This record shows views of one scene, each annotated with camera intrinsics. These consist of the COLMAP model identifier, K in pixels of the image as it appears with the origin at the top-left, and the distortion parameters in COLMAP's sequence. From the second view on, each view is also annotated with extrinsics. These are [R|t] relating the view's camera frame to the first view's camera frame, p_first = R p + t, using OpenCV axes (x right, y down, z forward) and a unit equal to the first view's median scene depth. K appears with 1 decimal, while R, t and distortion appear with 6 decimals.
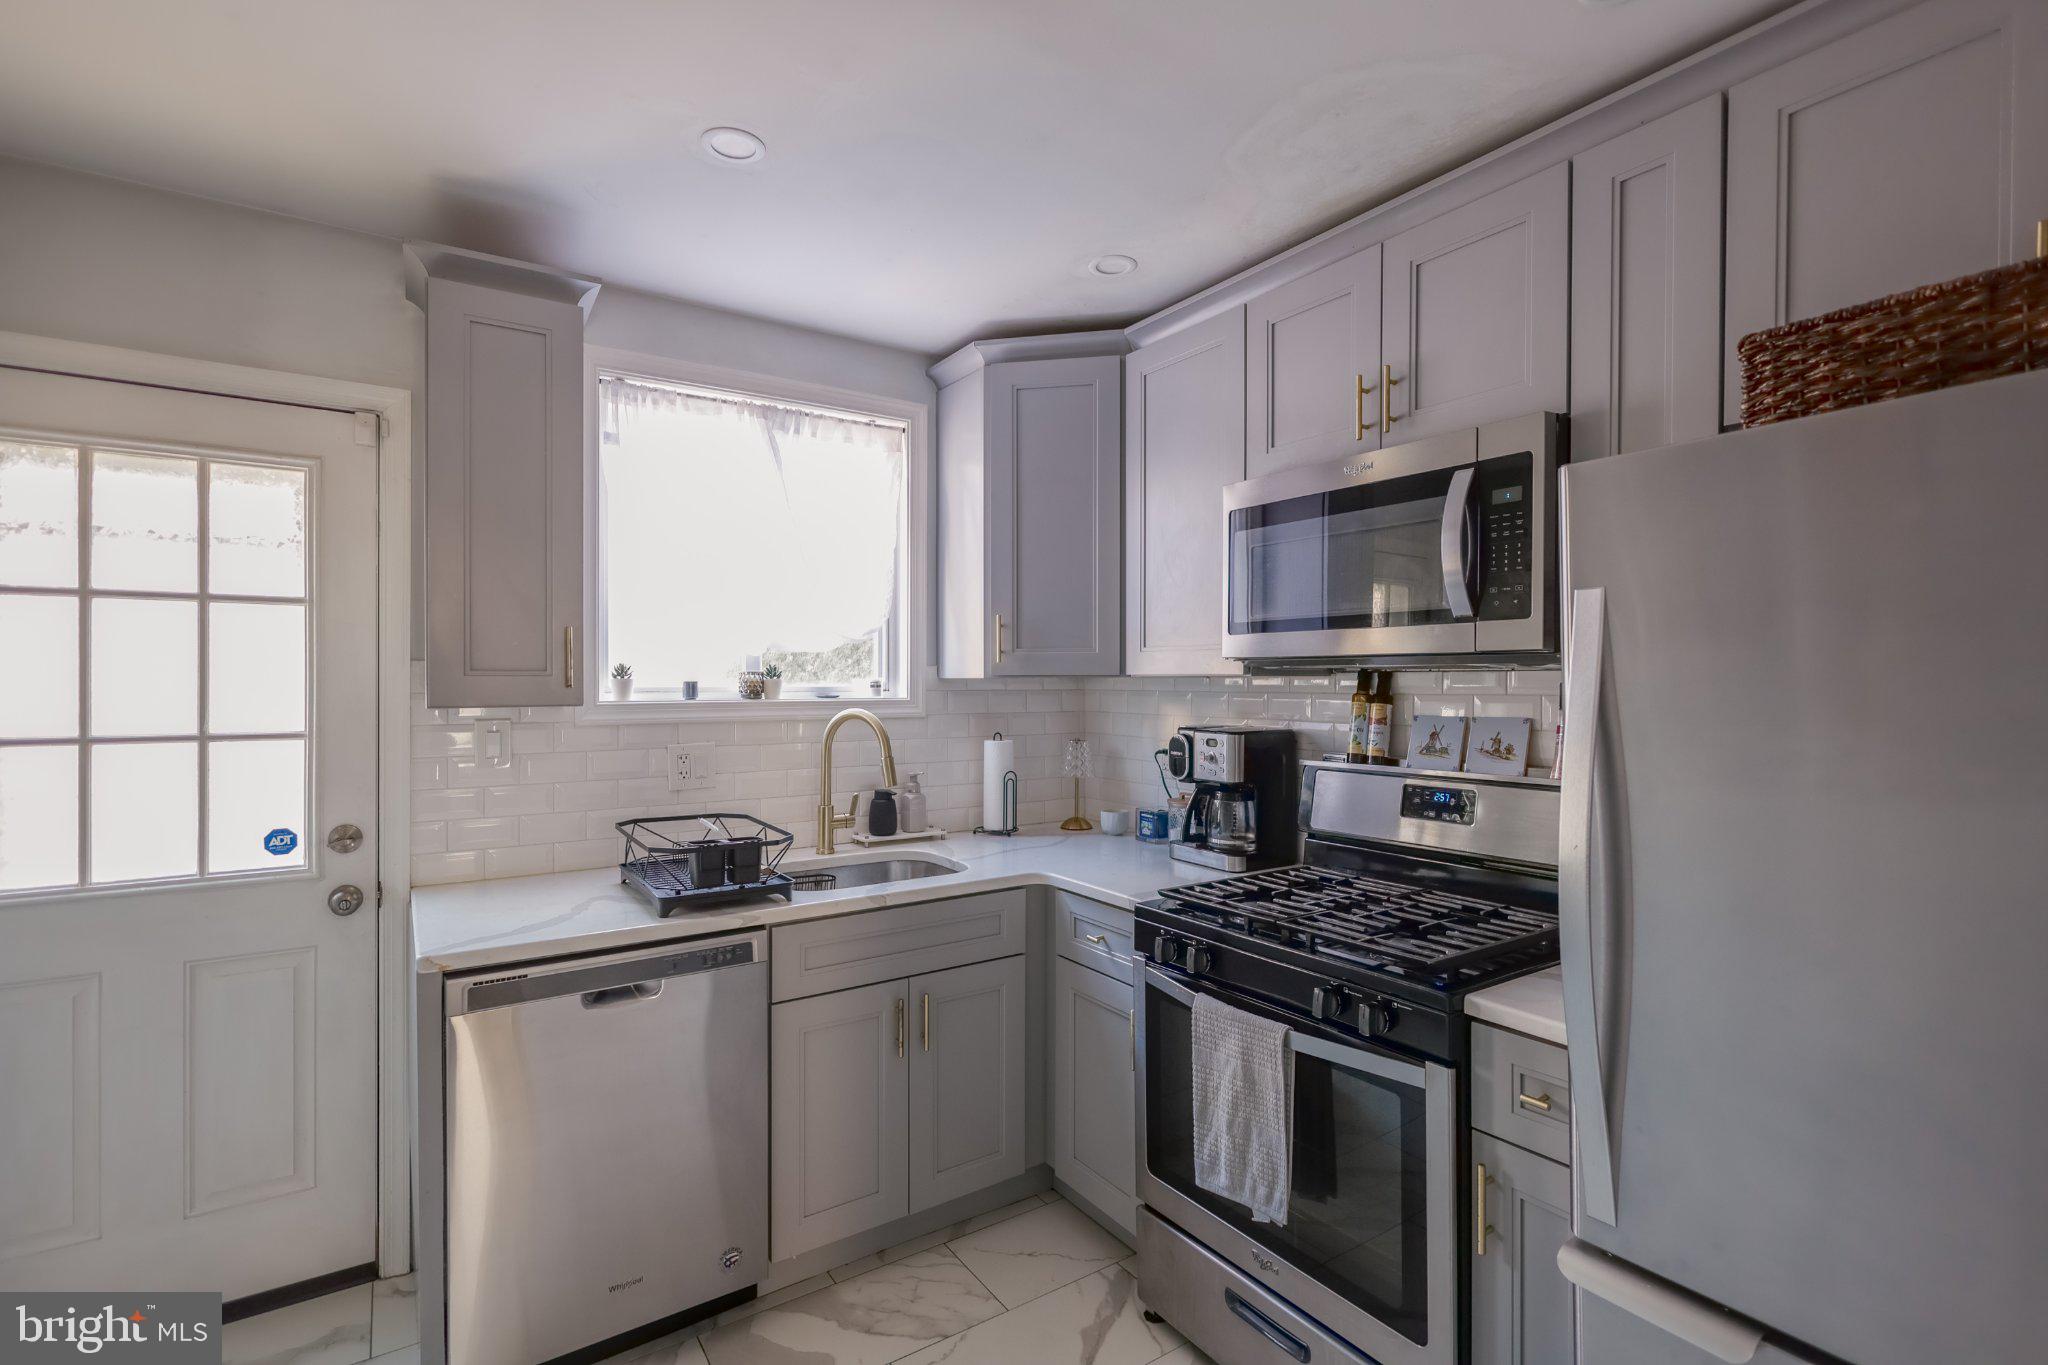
lens RADIAL K [[948.5, 0, 1028.8], [0, 948.5, 683.0], [0, 0, 1]] dist [-0.001729, 0.000199]
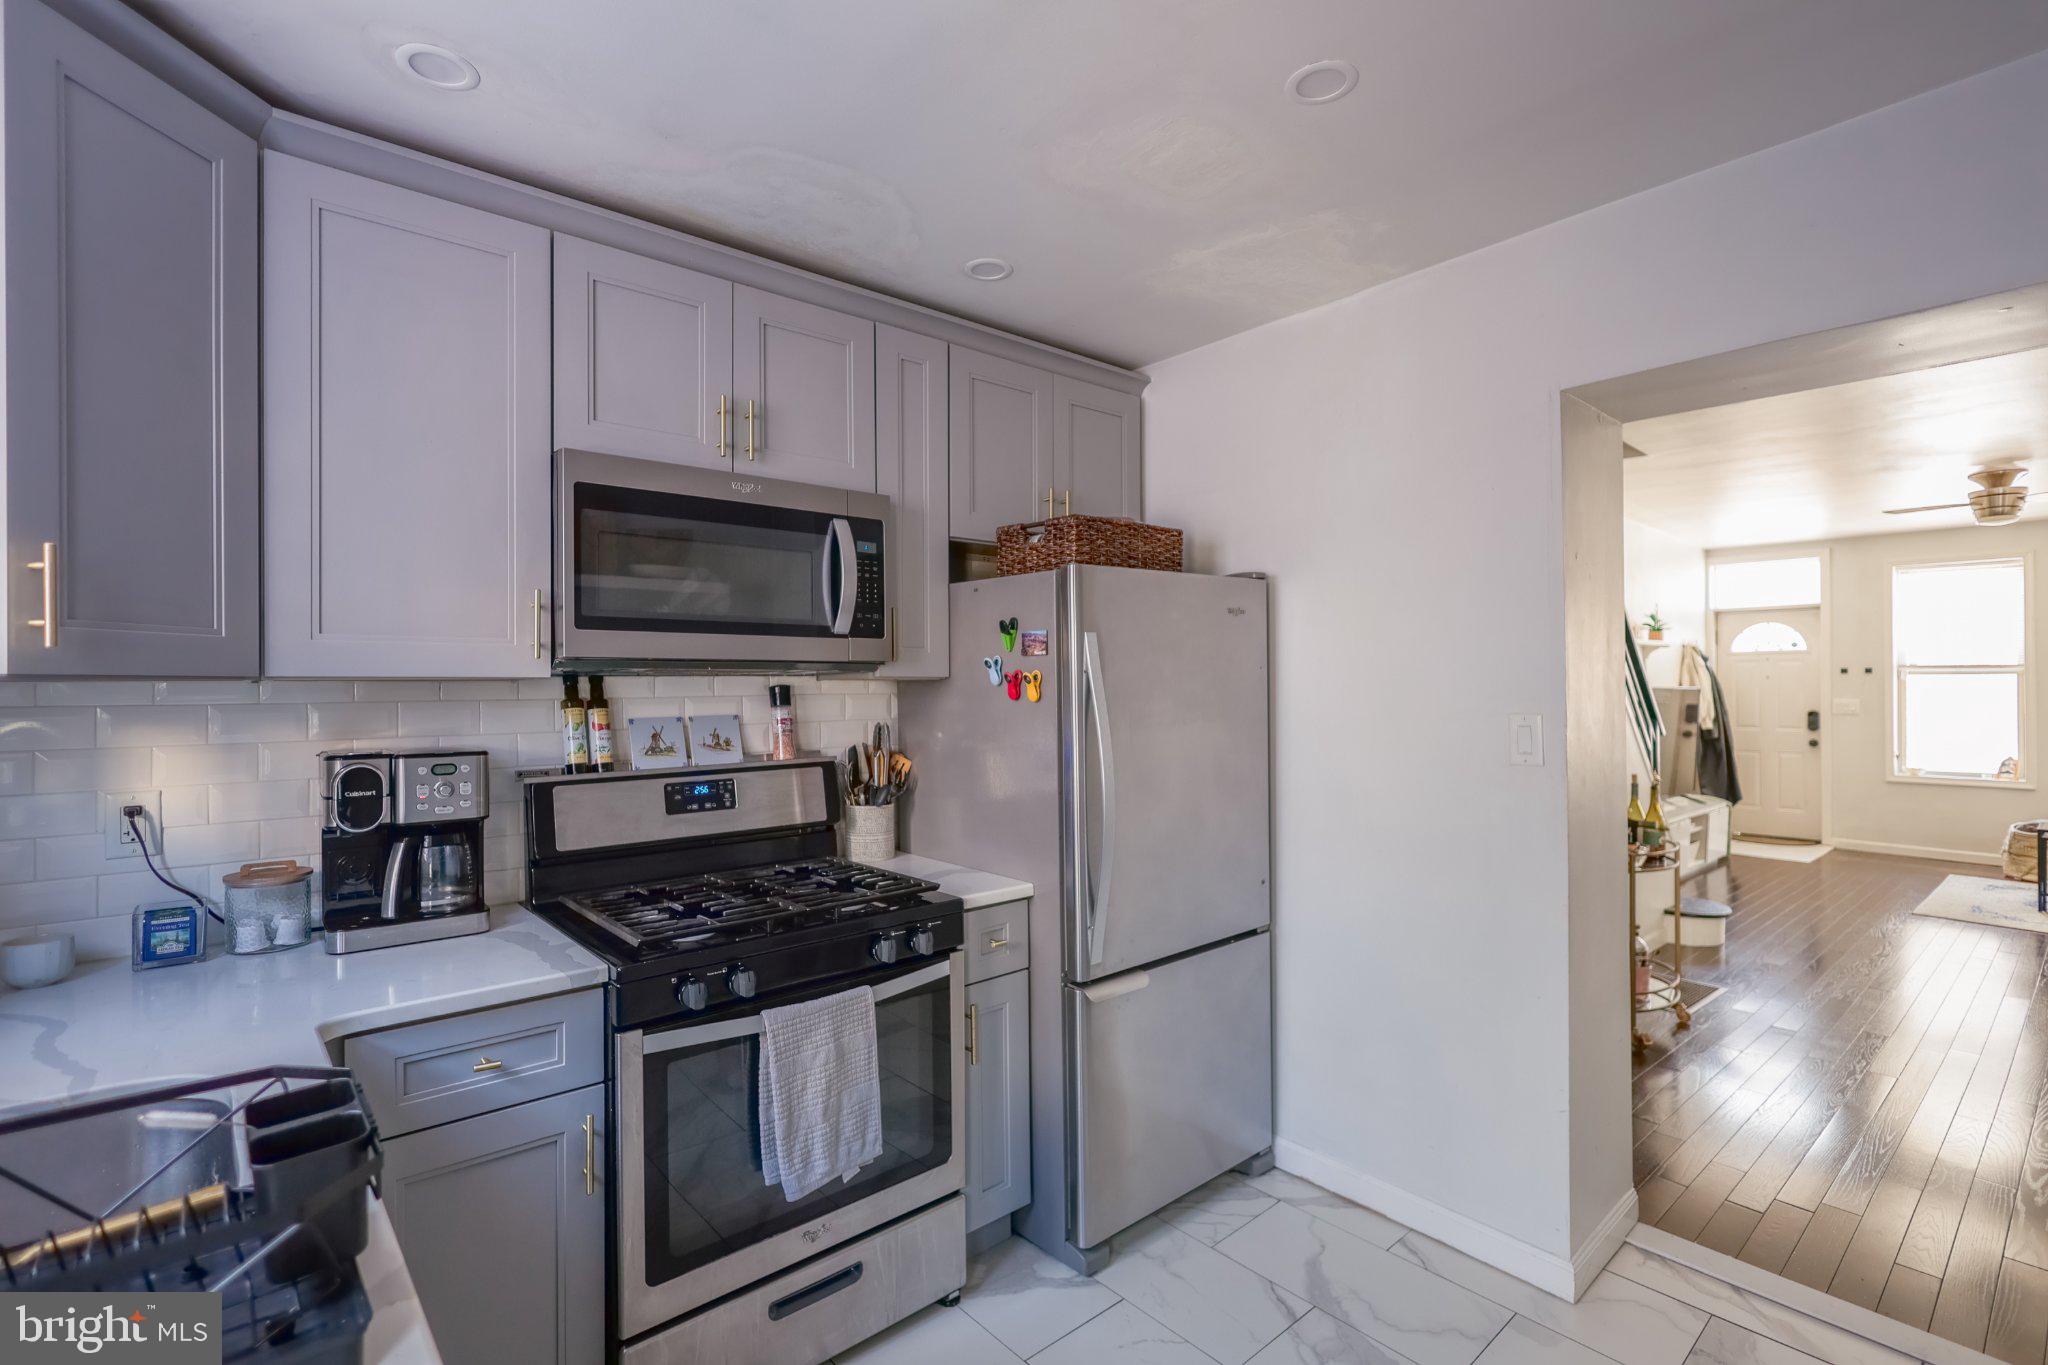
lens RADIAL K [[948.5, 0, 1028.8], [0, 948.5, 683.0], [0, 0, 1]] dist [-0.001729, 0.000199]
pose [[-0.126119, 0.002389, 0.992012, -0.647481], [0.010406, 0.999945, -0.001085, 0.001084], [-0.991961, 0.010186, -0.126137, 0.693253]]
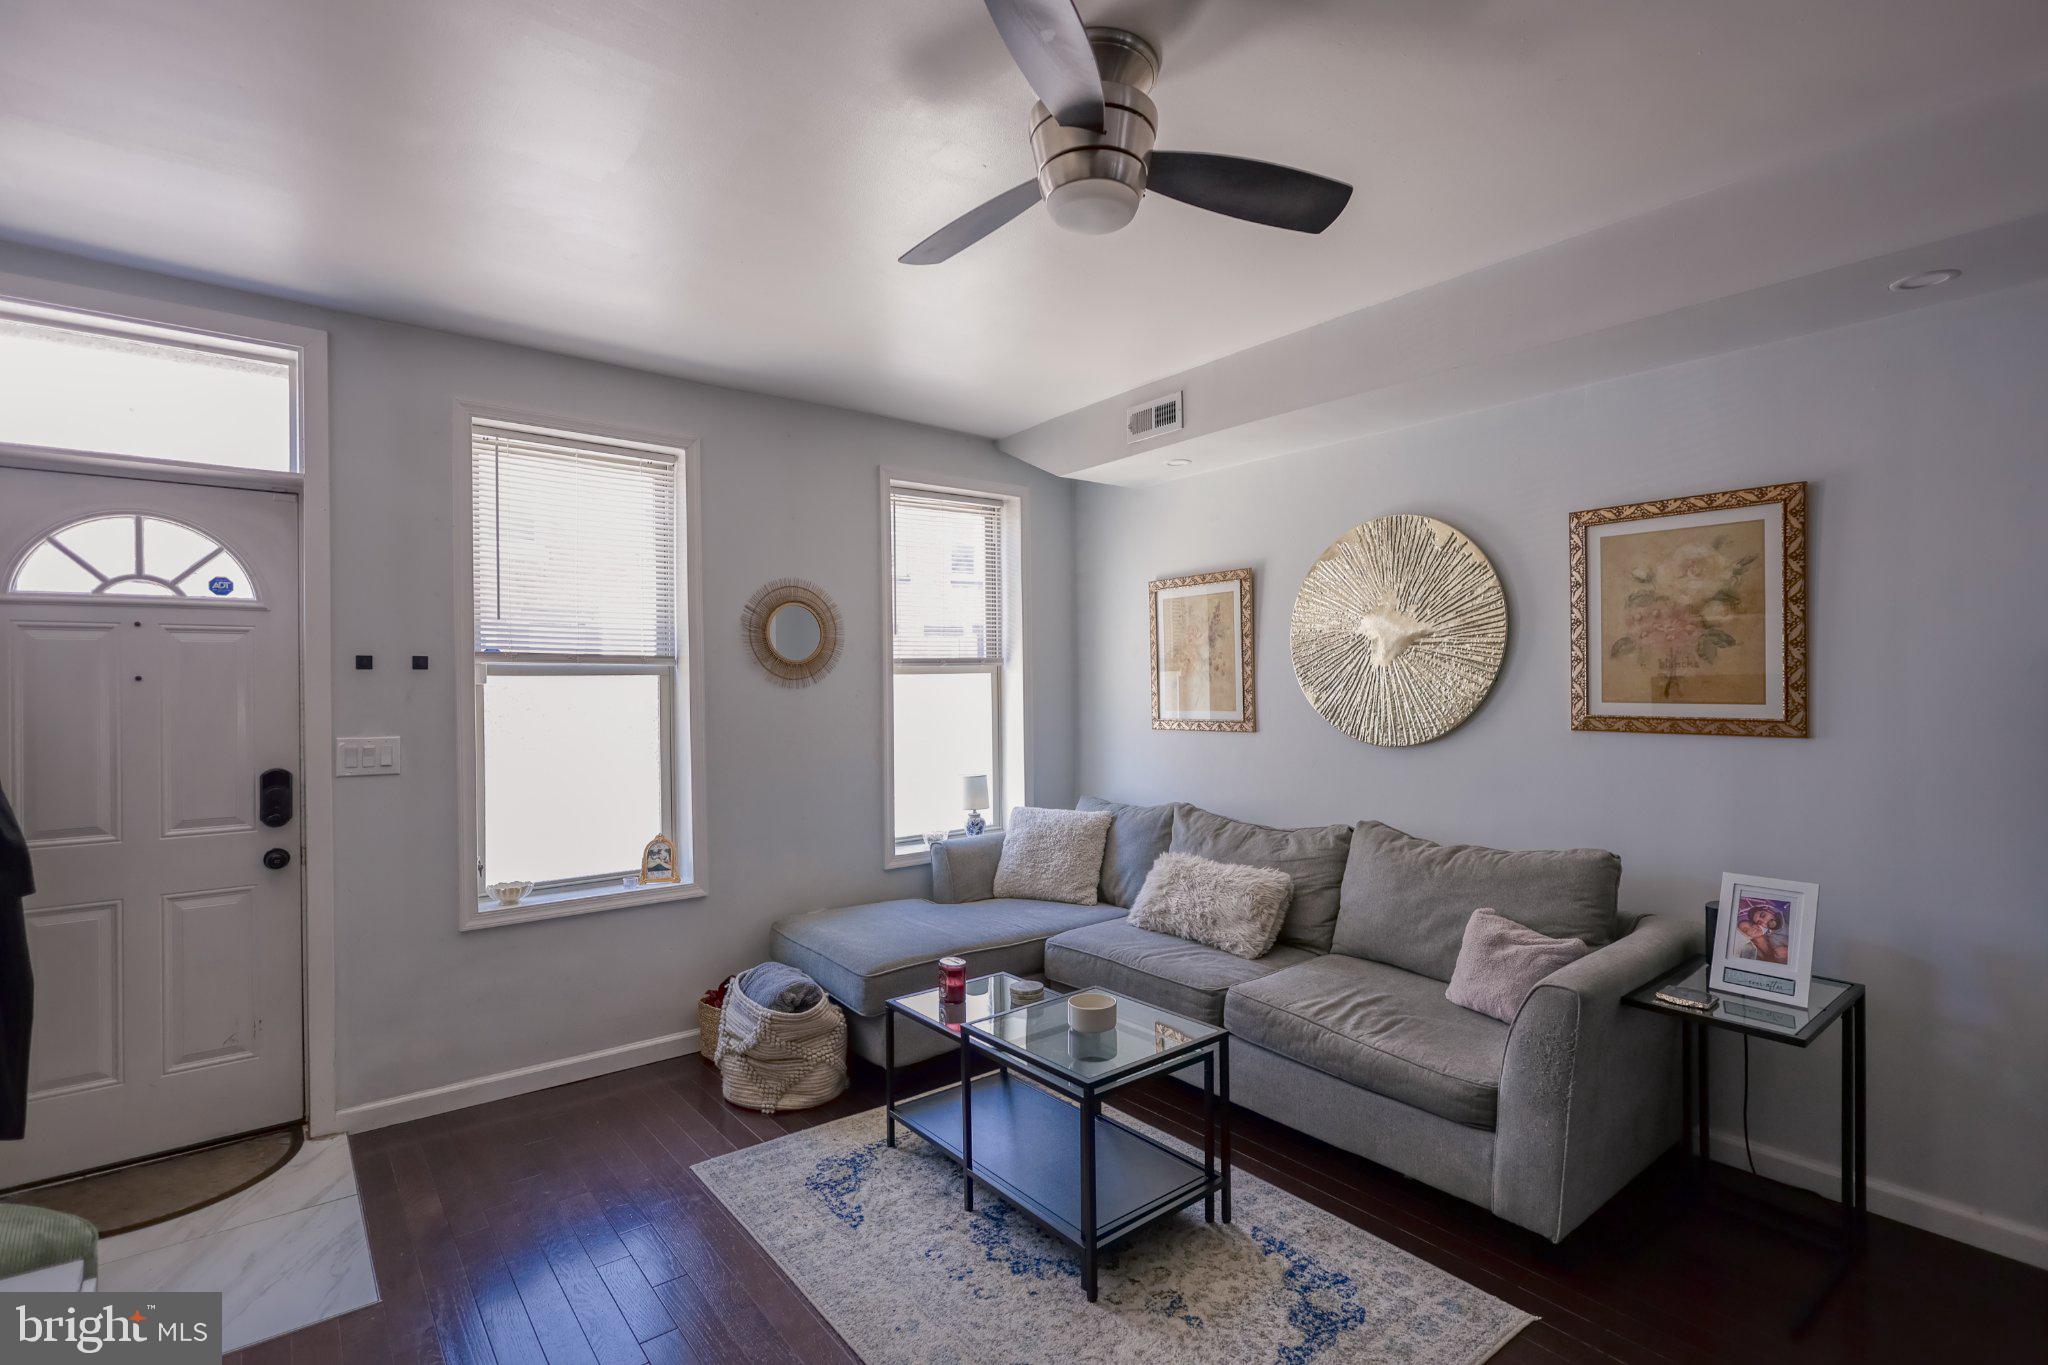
lens RADIAL K [[943.4, 0, 1024.4], [0, 943.4, 685.6], [0, 0, 1]] dist [-0.000612, 0.000891]
pose [[-0.995990, 0.003939, -0.089380, 1.730502], [0.002914, 0.999929, 0.011589, 0.004393], [0.089419, 0.011282, -0.995930, -1.410216]]
